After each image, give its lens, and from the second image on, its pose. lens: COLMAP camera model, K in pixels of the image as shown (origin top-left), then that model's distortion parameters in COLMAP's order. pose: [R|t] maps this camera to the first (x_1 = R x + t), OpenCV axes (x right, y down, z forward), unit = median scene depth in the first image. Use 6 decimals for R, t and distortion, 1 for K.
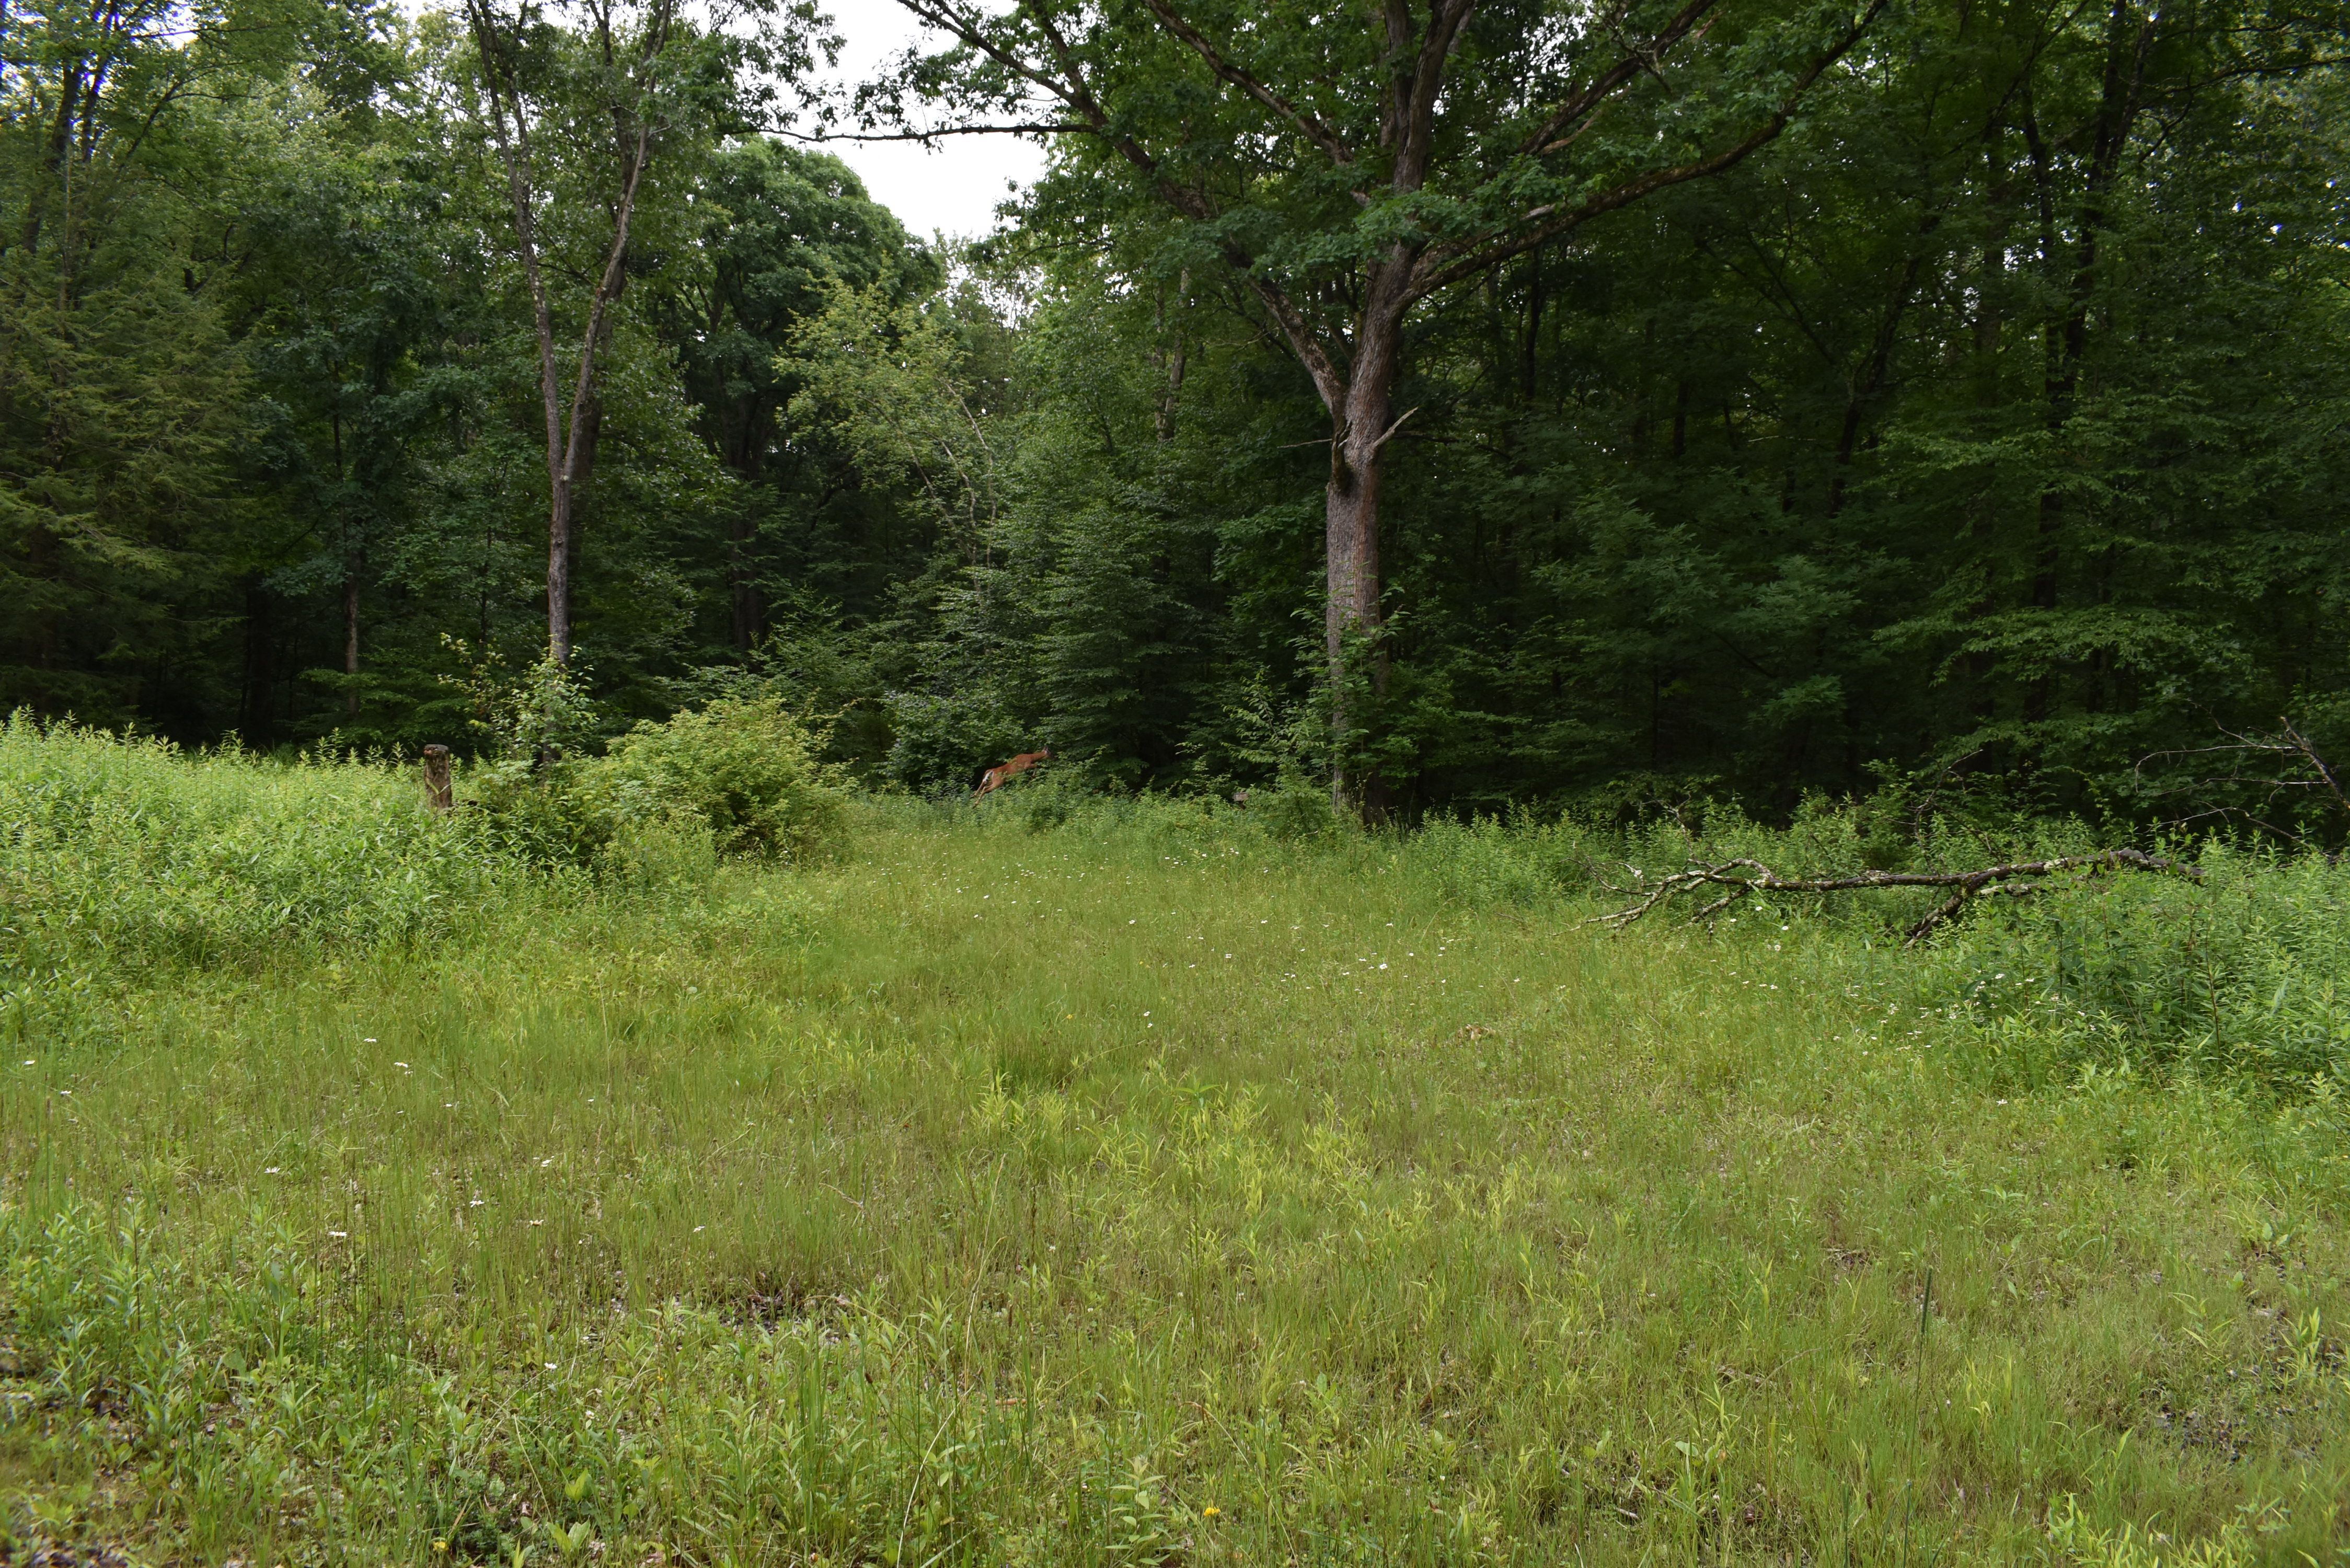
lens RADIAL K [[1936.2, 0, 1185.7], [0, 1936.2, 788.1], [0, 0, 1]] dist [-0.061051, 0.004999]
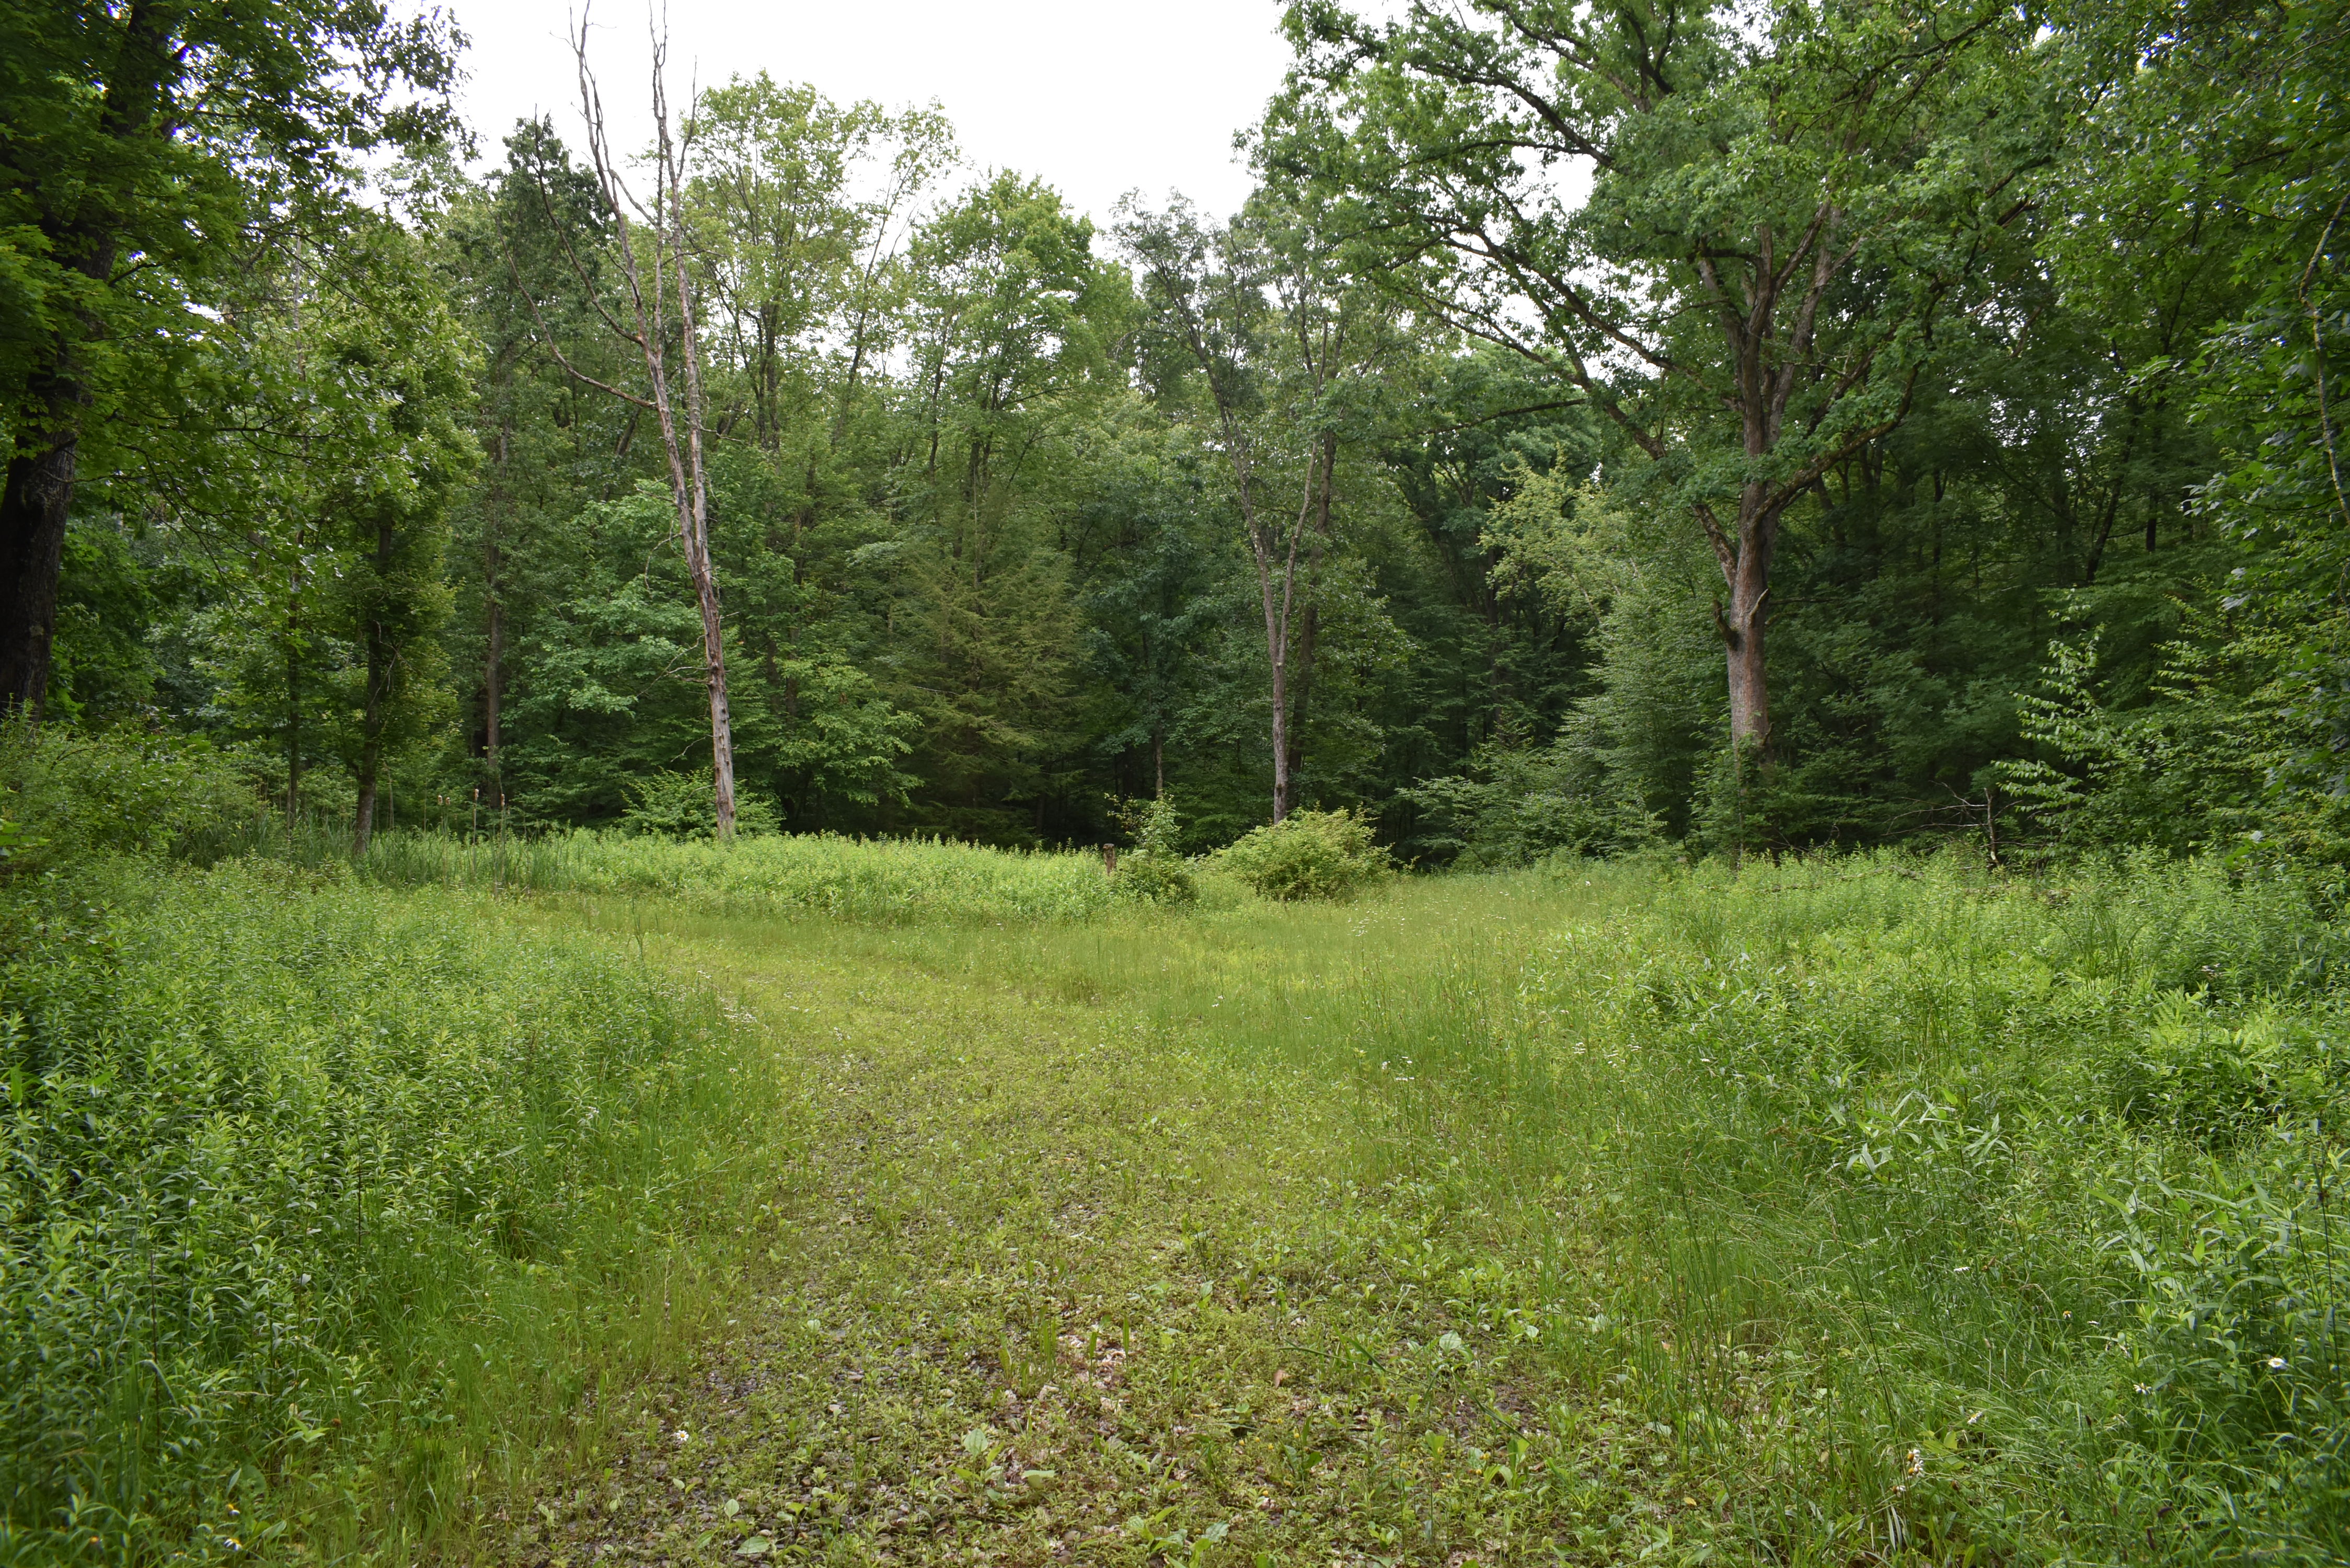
lens RADIAL K [[1936.2, 0, 1185.7], [0, 1936.2, 788.1], [0, 0, 1]] dist [-0.061051, 0.004999]
pose [[0.897011, -0.053287, -0.438784, 0.282157], [0.032091, 0.997938, -0.055588, 0.016906], [0.440841, 0.035782, 0.896871, -0.399044]]
